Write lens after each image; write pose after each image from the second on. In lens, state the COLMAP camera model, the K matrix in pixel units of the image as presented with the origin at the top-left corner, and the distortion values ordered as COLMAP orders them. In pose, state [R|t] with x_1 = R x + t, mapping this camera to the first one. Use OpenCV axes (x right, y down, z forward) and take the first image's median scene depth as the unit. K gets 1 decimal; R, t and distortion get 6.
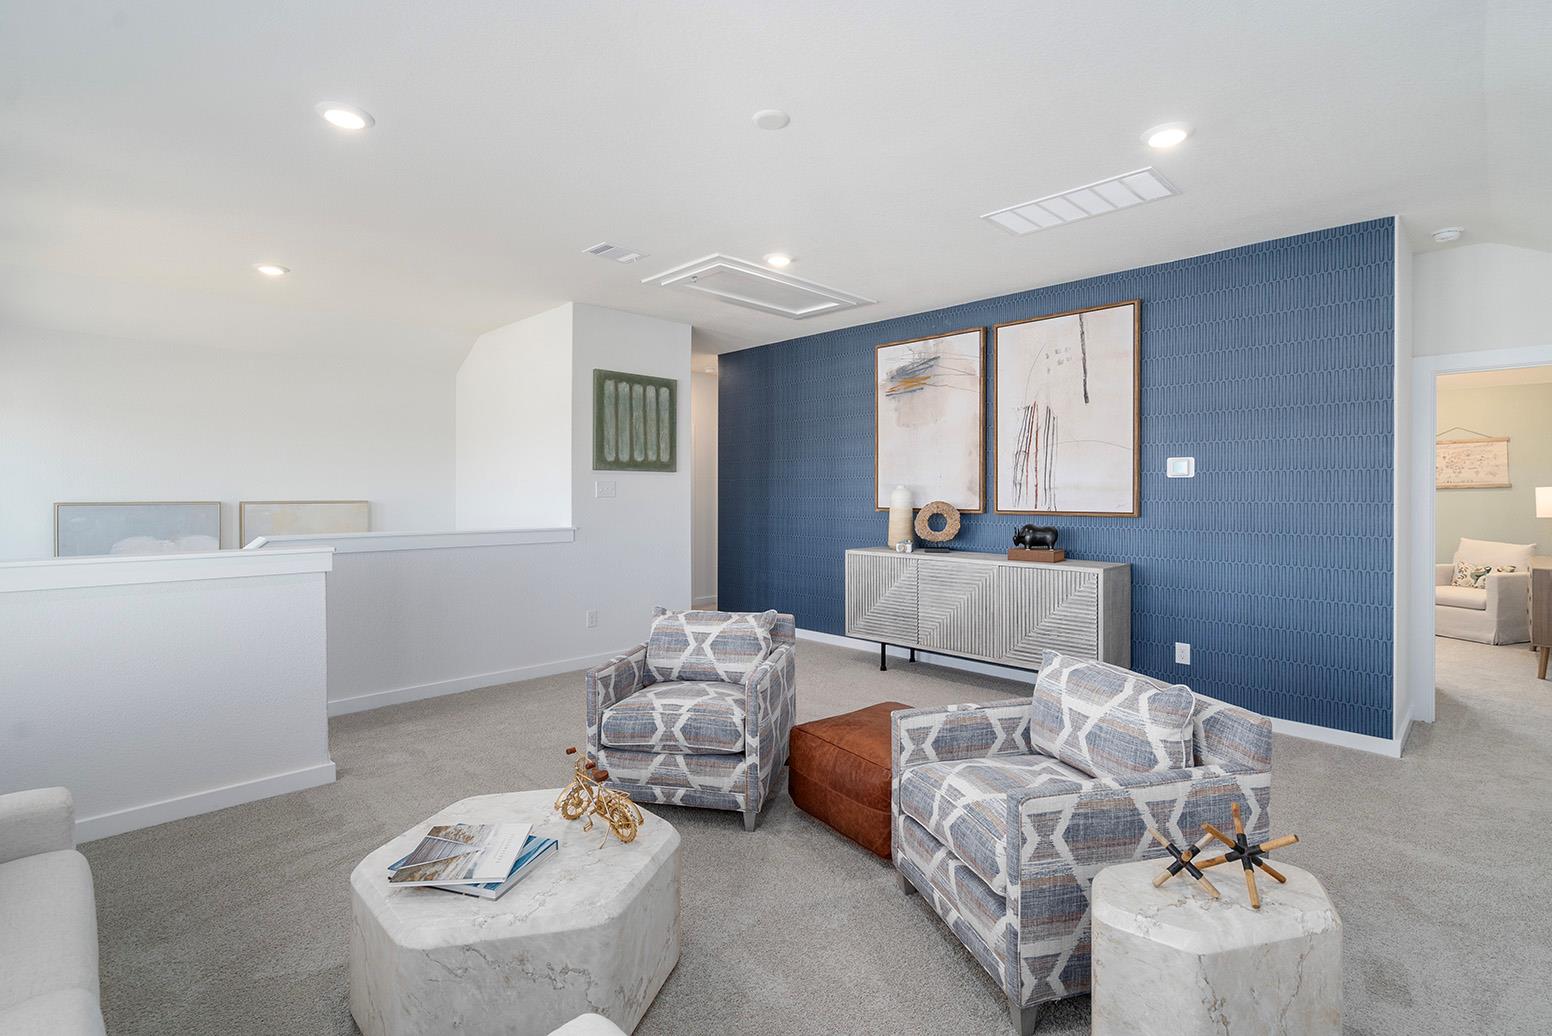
lens RADIAL K [[732.0, 0, 778.8], [0, 732.0, 490.1], [0, 0, 1]] dist [-0.000672, 0.000152]
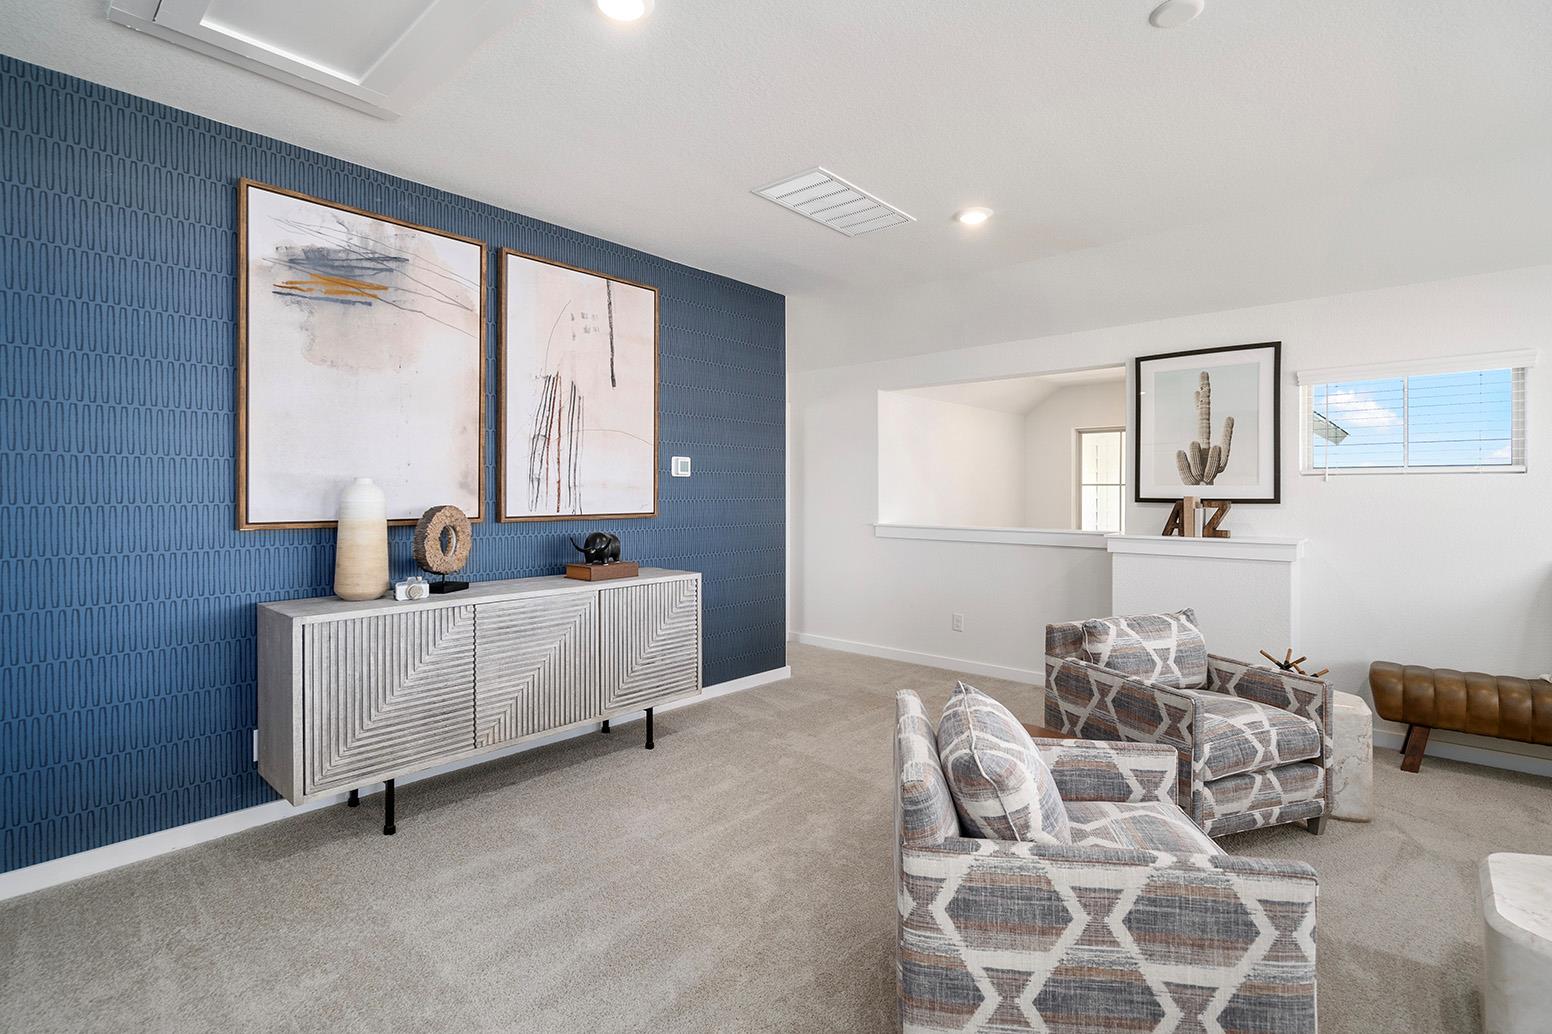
lens RADIAL K [[732.0, 0, 778.8], [0, 732.0, 489.1], [0, 0, 1]] dist [-0.000672, 0.000152]
pose [[-0.058152, 0.003295, 0.998302, -0.420503], [-0.003077, 0.999989, -0.003480, 0.003056], [-0.998303, -0.003274, -0.058141, 0.809005]]
